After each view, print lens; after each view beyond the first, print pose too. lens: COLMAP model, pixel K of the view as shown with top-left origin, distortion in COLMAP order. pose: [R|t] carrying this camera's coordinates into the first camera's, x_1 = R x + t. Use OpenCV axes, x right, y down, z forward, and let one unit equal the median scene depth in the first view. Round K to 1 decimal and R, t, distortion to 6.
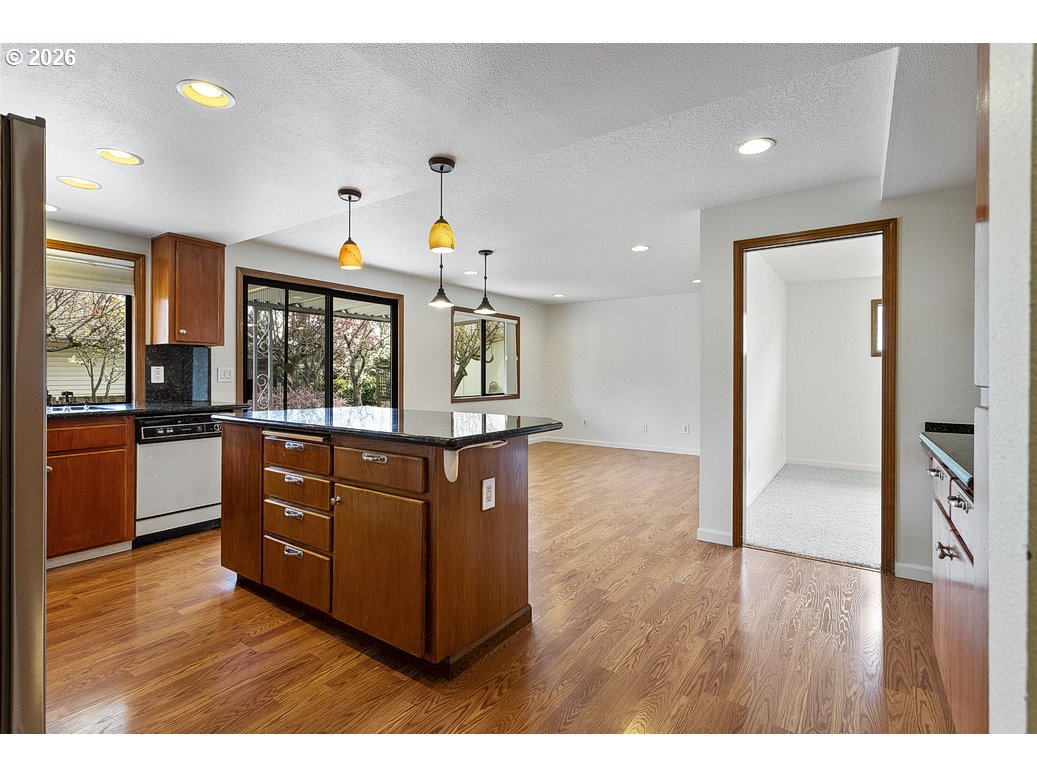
lens RADIAL K [[500.5, 0, 514.7], [0, 500.5, 375.5], [0, 0, 1]] dist [-0.001011, 0.000540]
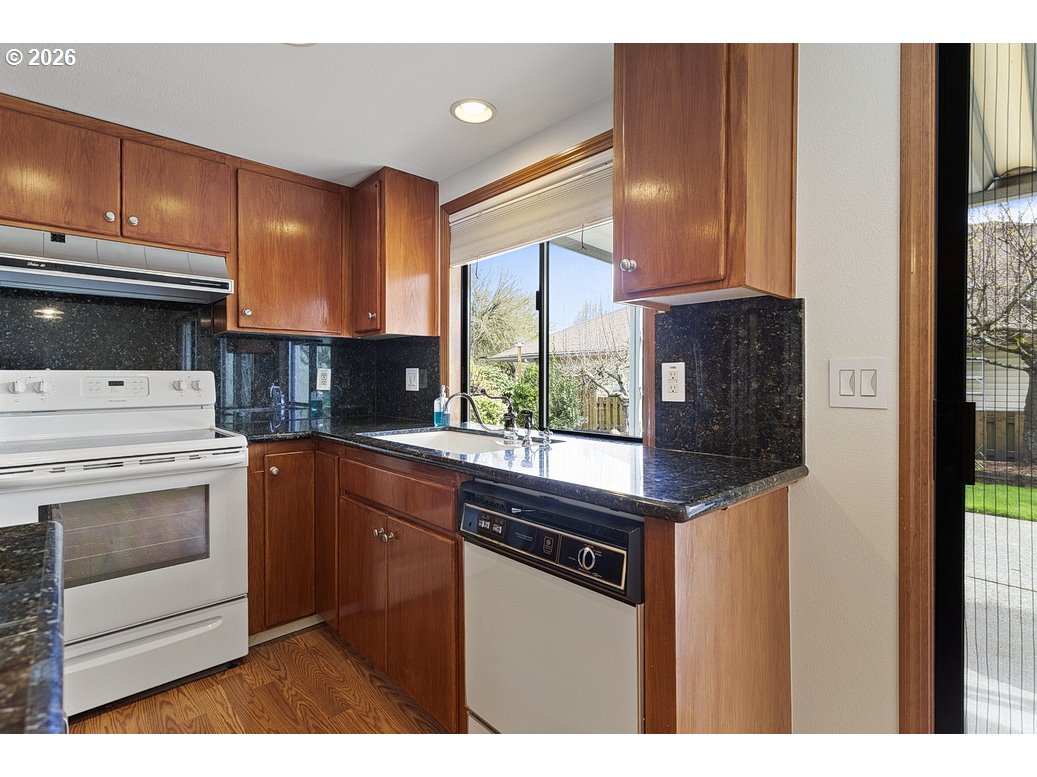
lens RADIAL K [[510.8, 0, 515.8], [0, 510.8, 380.9], [0, 0, 1]] dist [-0.002362, 0.000566]
pose [[-0.196809, 0.001054, -0.980441, -0.296781], [-0.003278, 0.999993, 0.001733, -0.003412], [0.980436, 0.003554, -0.196804, 1.057509]]
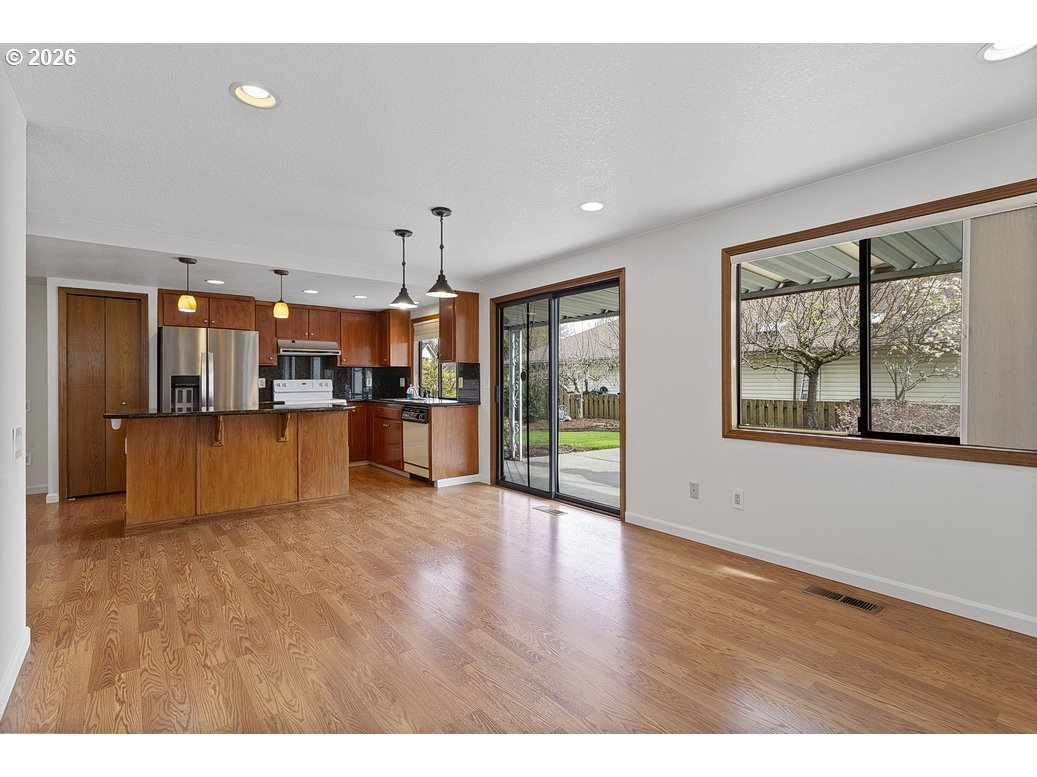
lens RADIAL K [[469.6, 0, 495.2], [0, 469.6, 381.7], [0, 0, 1]] dist [0.001775, 0.000624]
pose [[-0.283556, -0.001010, -0.958955, 0.750394], [0.001034, 0.999999, -0.001359, -0.002280], [0.958955, -0.001377, -0.283554, 1.690919]]
